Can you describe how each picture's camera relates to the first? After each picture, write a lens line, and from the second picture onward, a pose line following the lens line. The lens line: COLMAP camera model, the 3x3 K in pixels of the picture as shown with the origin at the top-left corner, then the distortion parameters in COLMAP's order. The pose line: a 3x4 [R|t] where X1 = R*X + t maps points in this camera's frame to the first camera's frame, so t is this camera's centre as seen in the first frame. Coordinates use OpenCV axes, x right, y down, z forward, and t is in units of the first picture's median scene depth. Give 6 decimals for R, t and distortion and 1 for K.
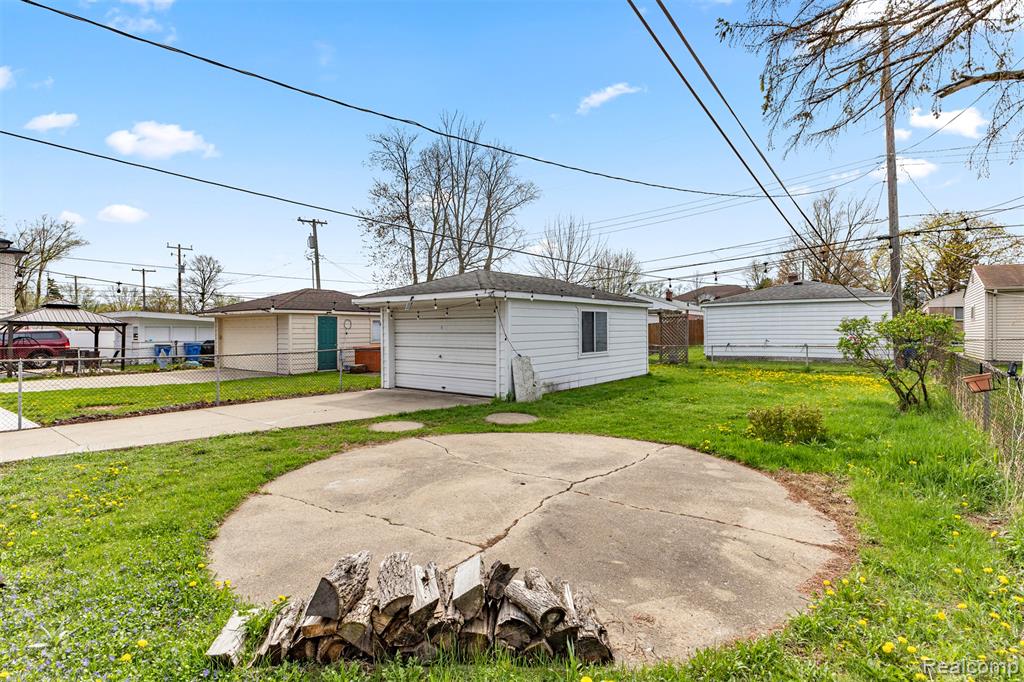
lens RADIAL K [[489.2, 0, 515.2], [0, 489.2, 332.9], [0, 0, 1]] dist [-0.001037, 0.000007]
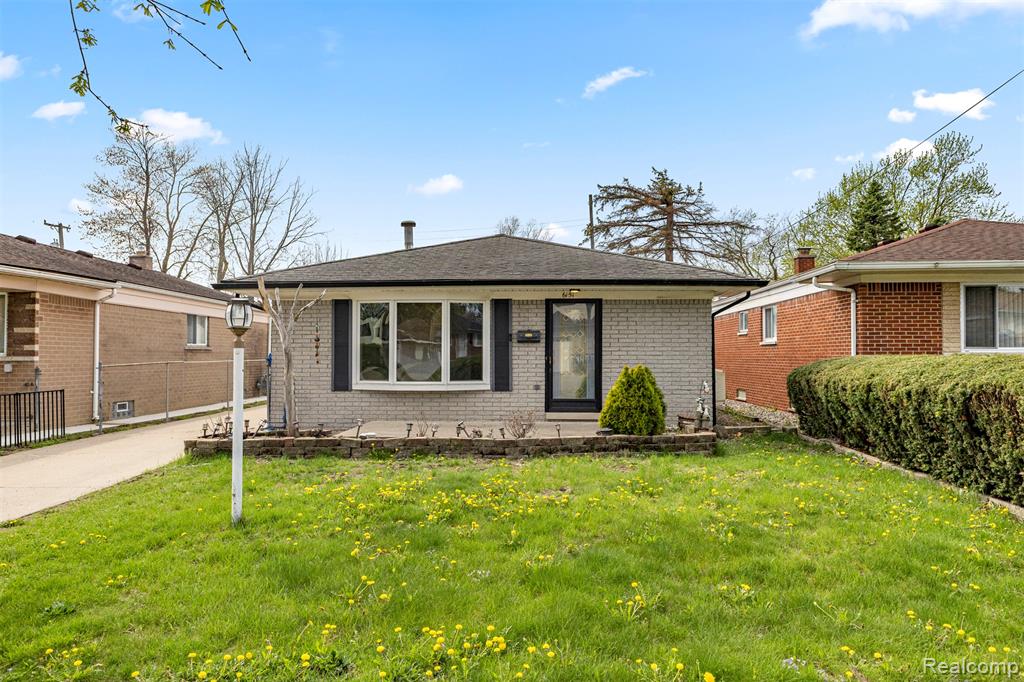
lens RADIAL K [[692.1, 0, 540.3], [0, 692.1, 349.3], [0, 0, 1]] dist [0.005152, 0.003163]
pose [[0.801191, 0.000010, 0.598408, -1.265702], [0.007597, 0.999919, -0.010188, 0.019393], [-0.598360, 0.012708, 0.801127, -1.293707]]
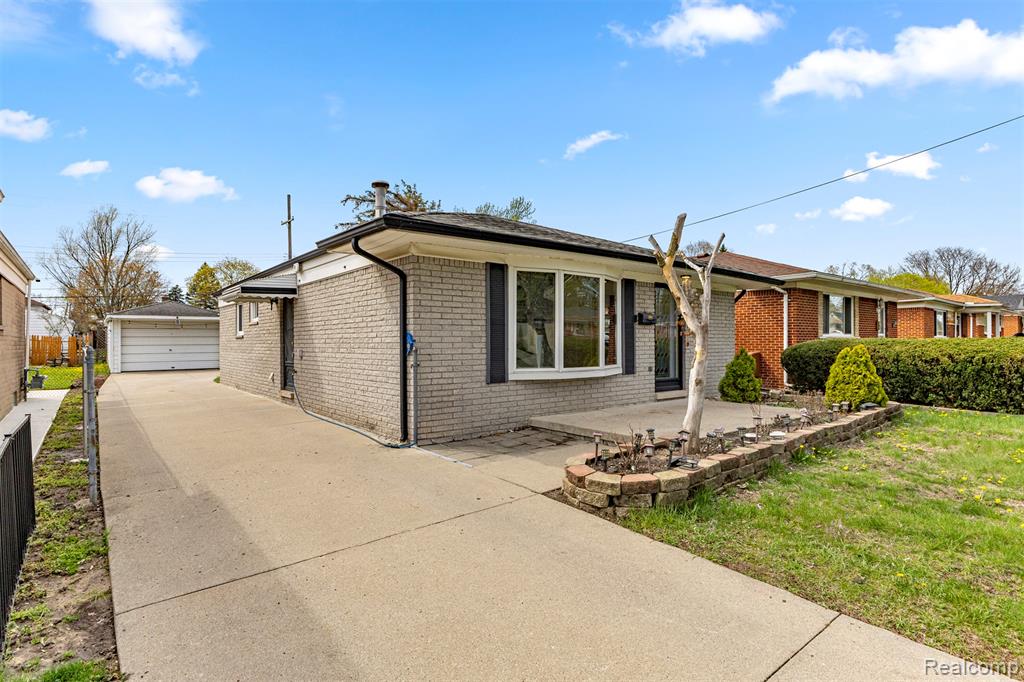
lens RADIAL K [[511.6, 0, 510.8], [0, 511.6, 343.3], [0, 0, 1]] dist [-0.011285, 0.000779]
pose [[0.235972, -0.007216, 0.971733, -1.423969], [0.008315, 0.999951, 0.005406, 0.020332], [-0.971724, 0.006804, 0.236020, -0.548574]]
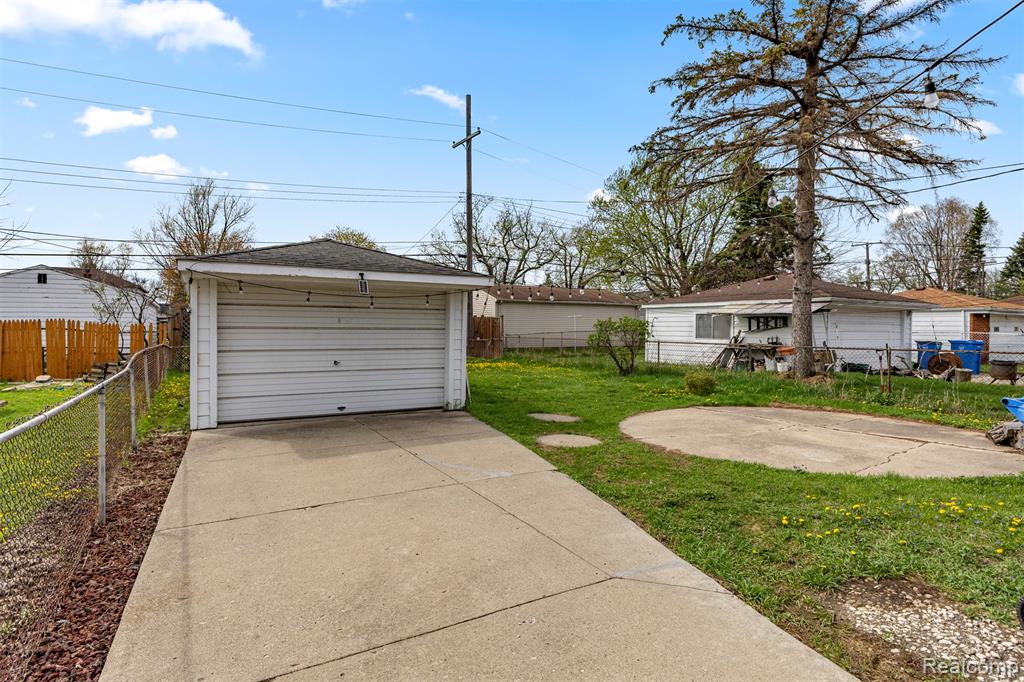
lens RADIAL K [[533.1, 0, 516.5], [0, 533.1, 338.4], [0, 0, 1]] dist [-0.011635, -0.000358]
pose [[0.371232, -0.014826, 0.928422, -0.639168], [-0.001268, 0.999863, 0.016474, 0.001310], [-0.928539, -0.007293, 0.371163, 0.424392]]
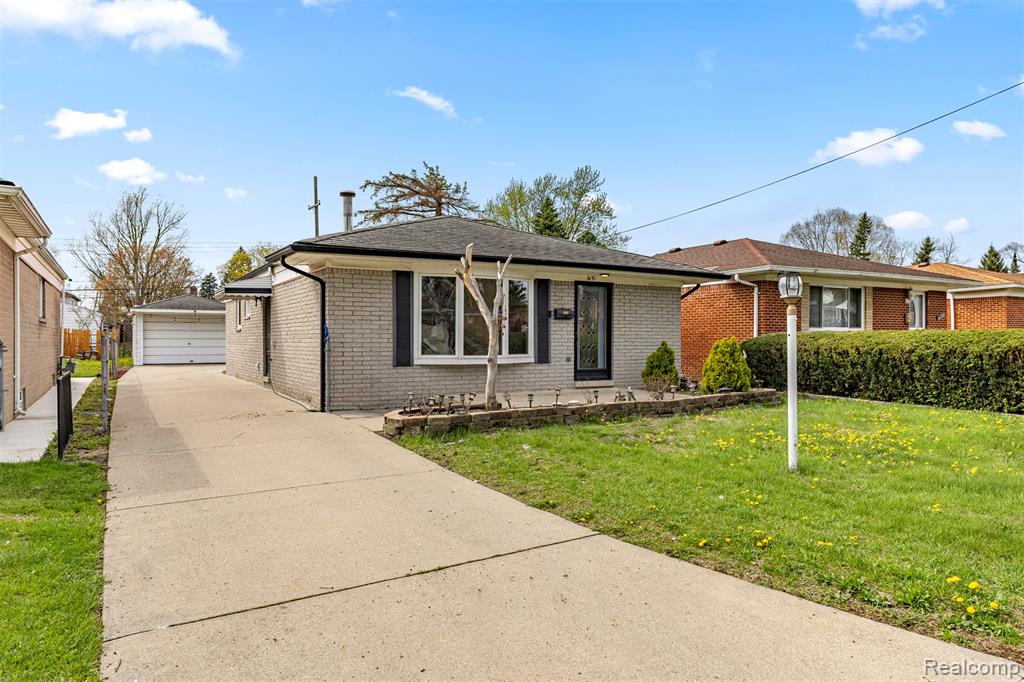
lens RADIAL K [[641.5, 0, 520.9], [0, 641.5, 346.0], [0, 0, 1]] dist [0.004979, -0.001718]
pose [[0.365375, -0.014479, 0.930748, -1.626186], [0.005629, 0.999895, 0.013344, 0.027416], [-0.930844, 0.000364, 0.365418, -0.845505]]
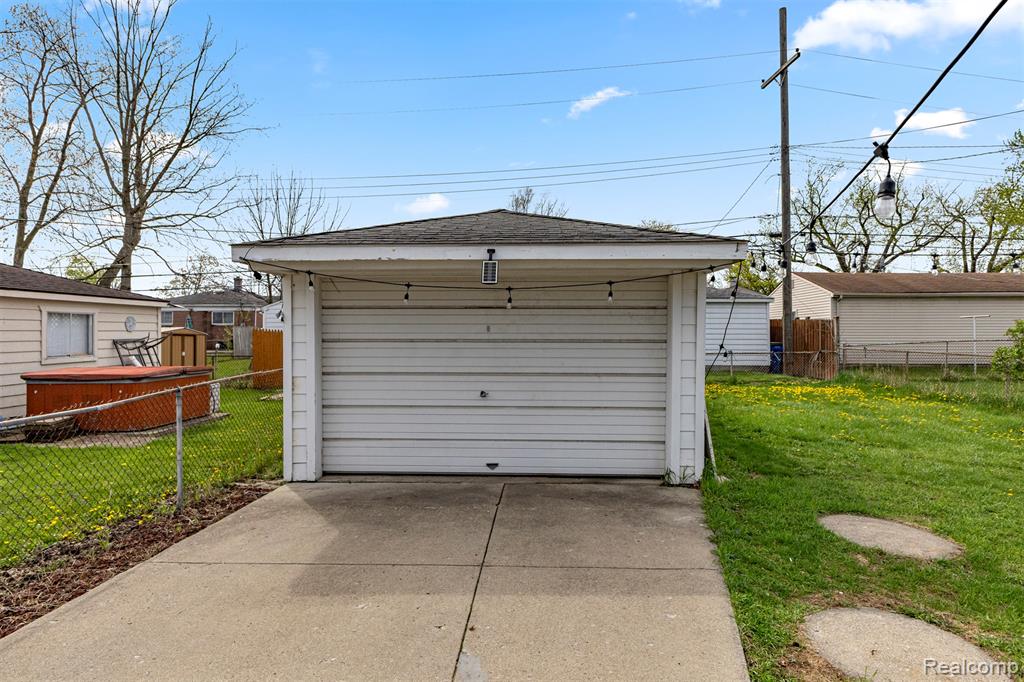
lens RADIAL K [[580.4, 0, 515.4], [0, 580.4, 339.4], [0, 0, 1]] dist [-0.002655, -0.003783]
pose [[0.814199, -0.005368, 0.580561, -0.369869], [0.002113, 0.999978, 0.006283, -0.003874], [-0.580582, -0.003889, 0.814193, 0.481590]]
